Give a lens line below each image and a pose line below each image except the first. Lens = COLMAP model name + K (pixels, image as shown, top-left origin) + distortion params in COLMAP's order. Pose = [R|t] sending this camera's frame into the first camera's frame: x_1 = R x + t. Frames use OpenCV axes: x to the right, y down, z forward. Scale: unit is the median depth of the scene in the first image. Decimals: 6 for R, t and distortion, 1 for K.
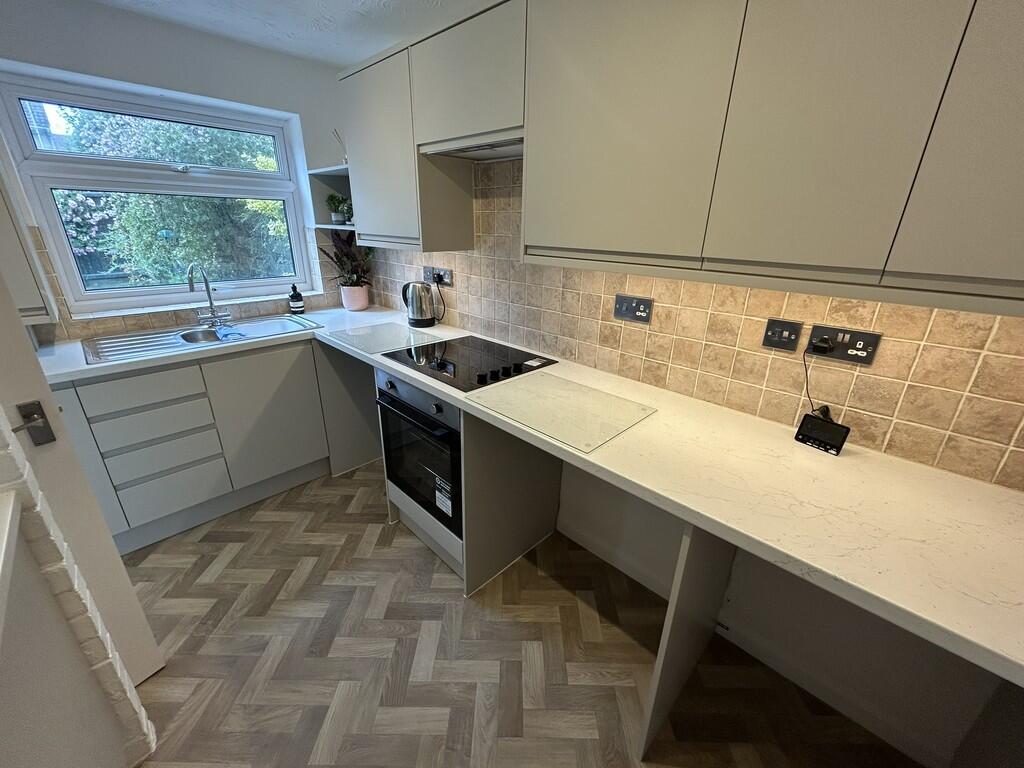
lens RADIAL K [[410.4, 0, 511.1], [0, 410.4, 380.7], [0, 0, 1]] dist [-0.001994, 0.001602]
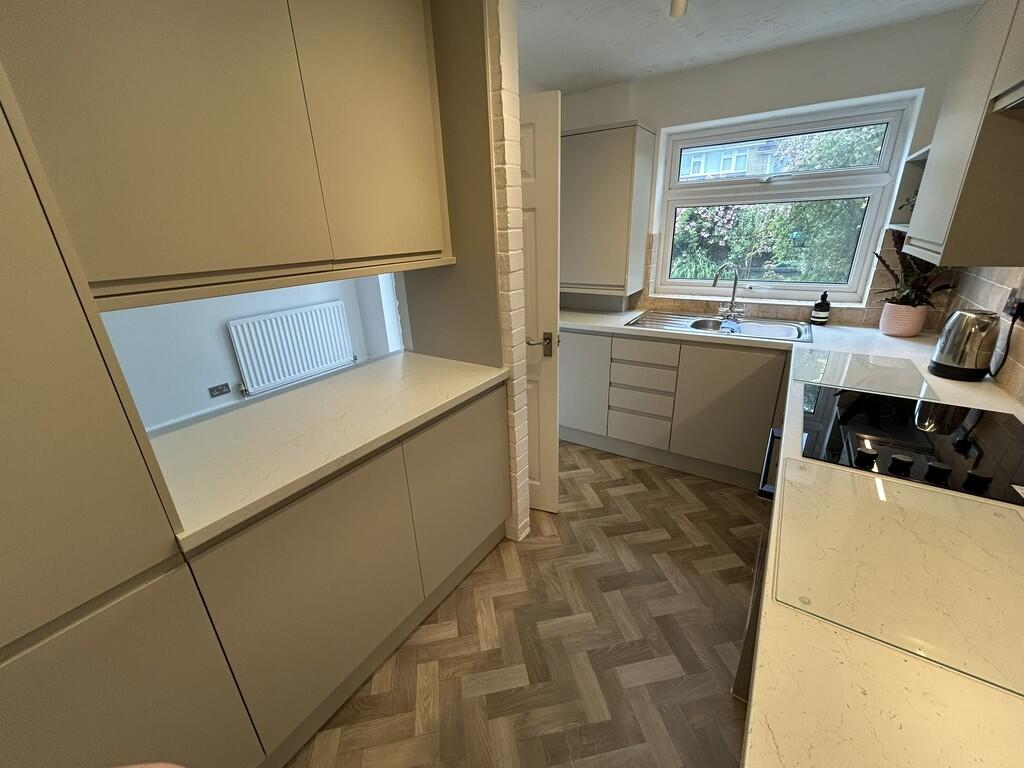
lens RADIAL K [[410.4, 0, 511.7], [0, 410.4, 381.6], [0, 0, 1]] dist [-0.001994, 0.001602]
pose [[0.190456, 0.320969, -0.927742, 0.322363], [-0.316040, 0.914776, 0.251603, -0.085537], [0.929433, 0.245284, 0.275664, 0.208726]]
